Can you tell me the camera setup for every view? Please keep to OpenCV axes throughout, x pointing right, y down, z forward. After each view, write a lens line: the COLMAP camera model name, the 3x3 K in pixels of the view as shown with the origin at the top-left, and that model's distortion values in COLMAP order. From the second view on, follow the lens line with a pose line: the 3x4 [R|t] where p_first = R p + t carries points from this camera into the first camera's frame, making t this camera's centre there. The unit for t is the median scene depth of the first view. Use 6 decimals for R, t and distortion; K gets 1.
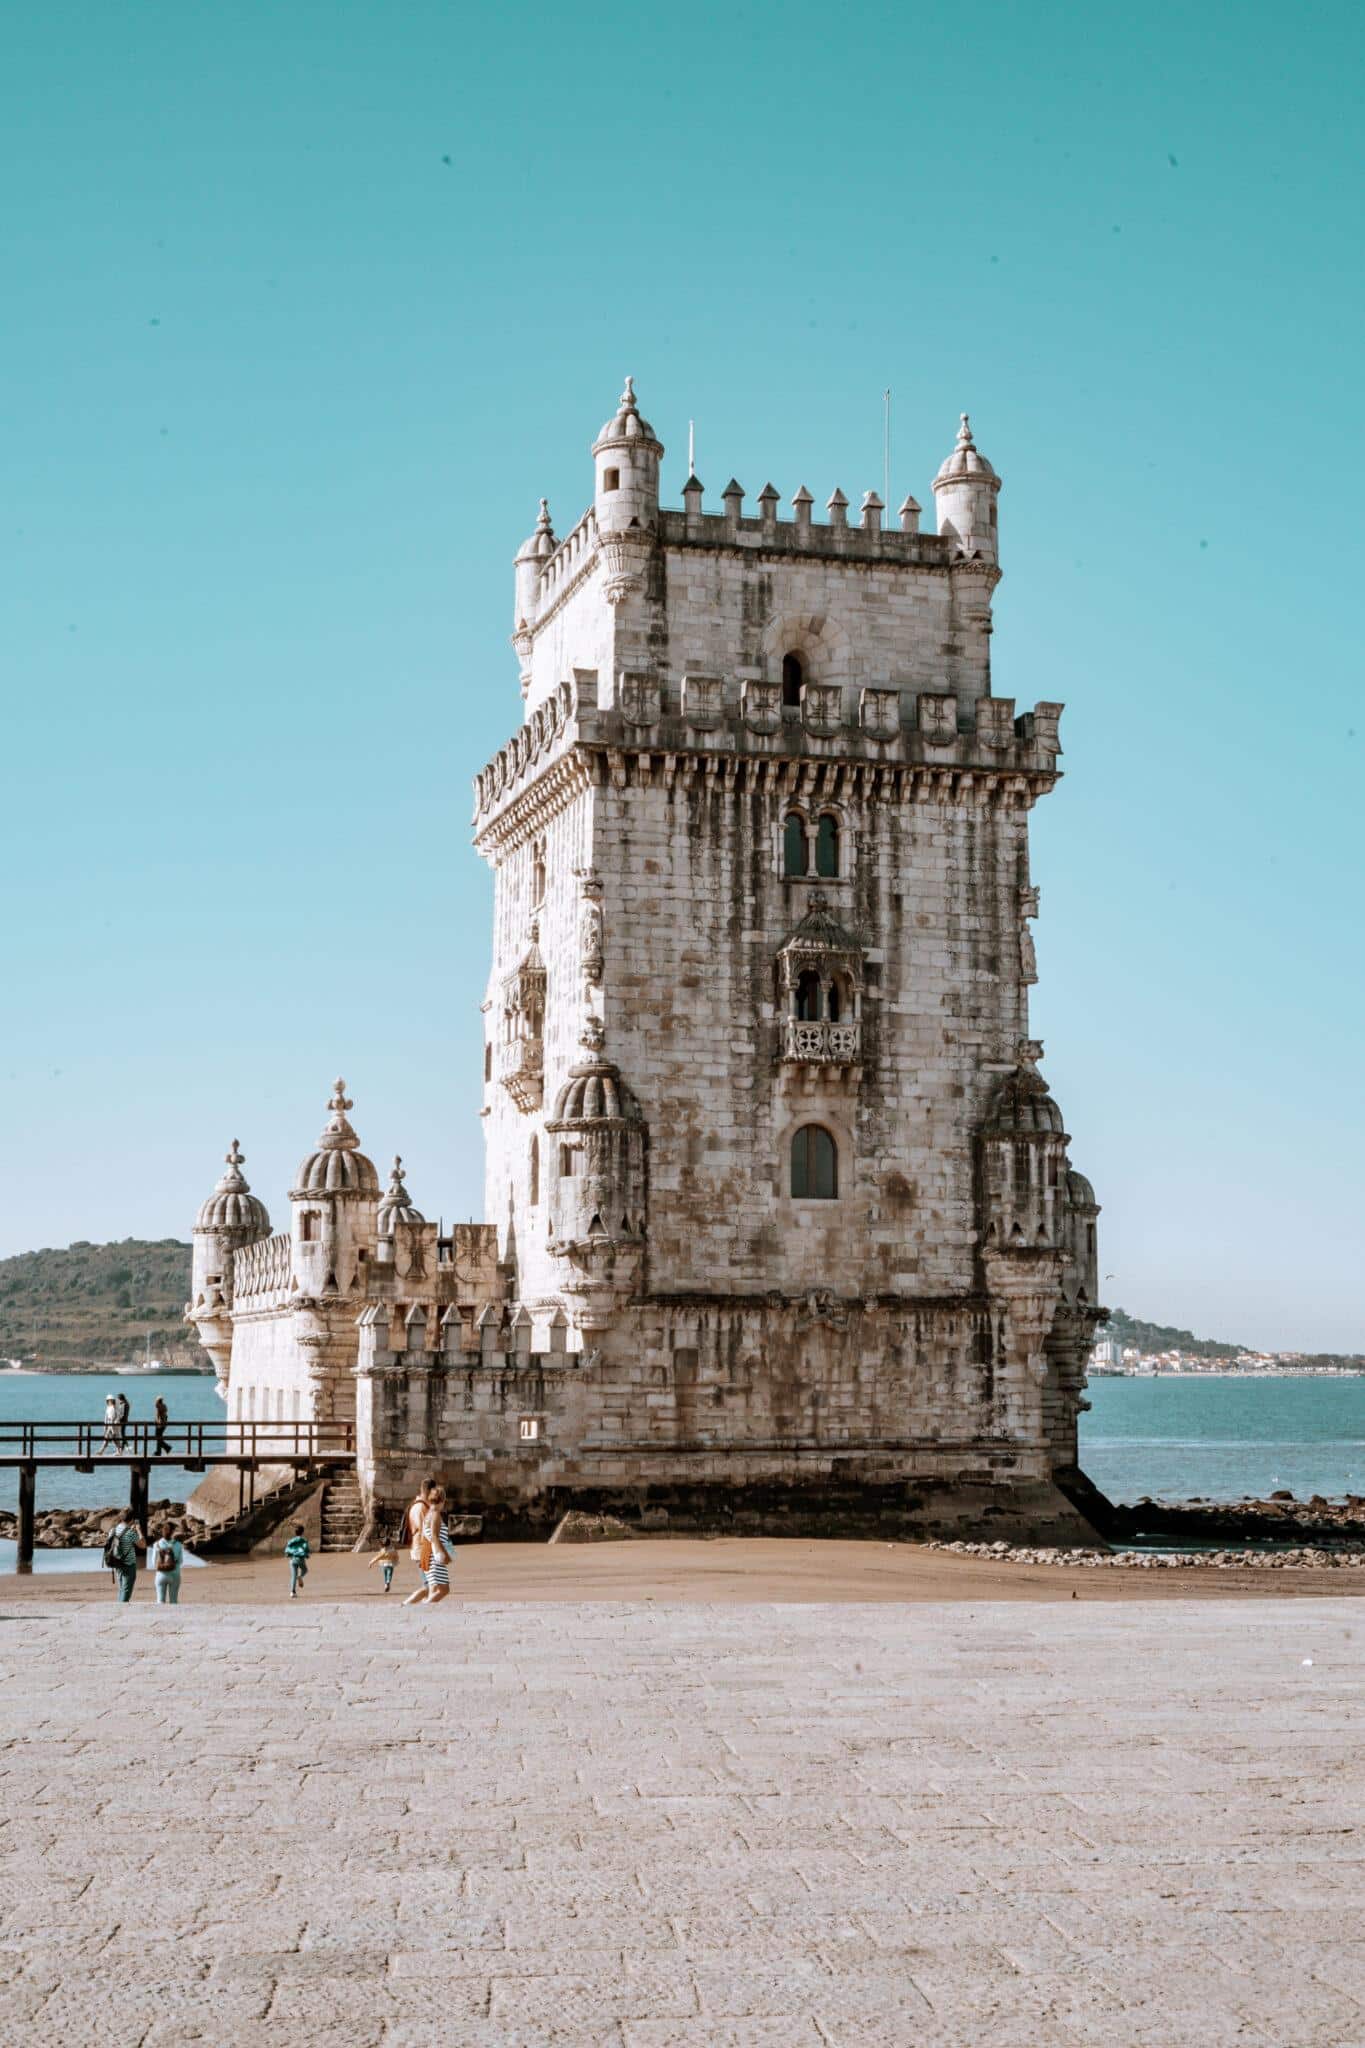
lens RADIAL K [[2827.2, 0, 682.5], [0, 2827.2, 1024.0], [0, 0, 1]] dist [-0.072764, -0.002074]
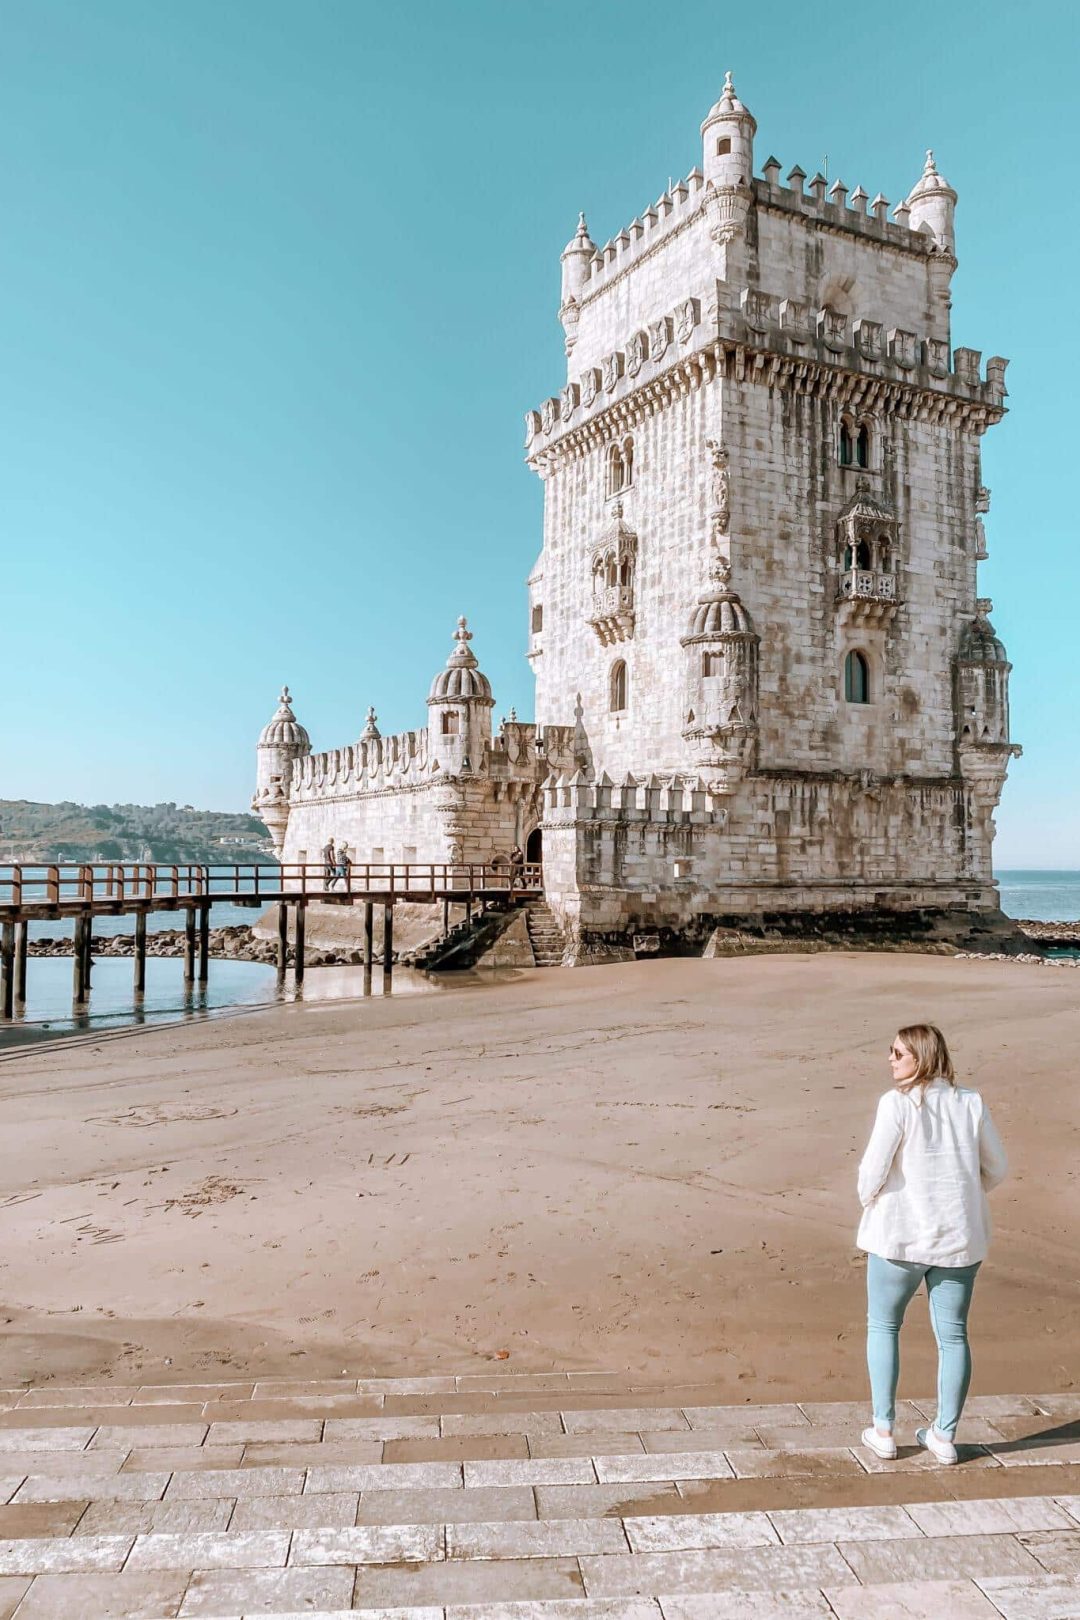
lens RADIAL K [[1261.1, 0, 540.0], [0, 1261.1, 810.0], [0, 0, 1]] dist [0.106824, -0.297559]
pose [[0.977432, 0.012955, 0.210852, -0.230536], [-0.029391, 0.996750, 0.075007, 0.071218], [-0.209195, -0.079512, 0.974636, 0.429233]]
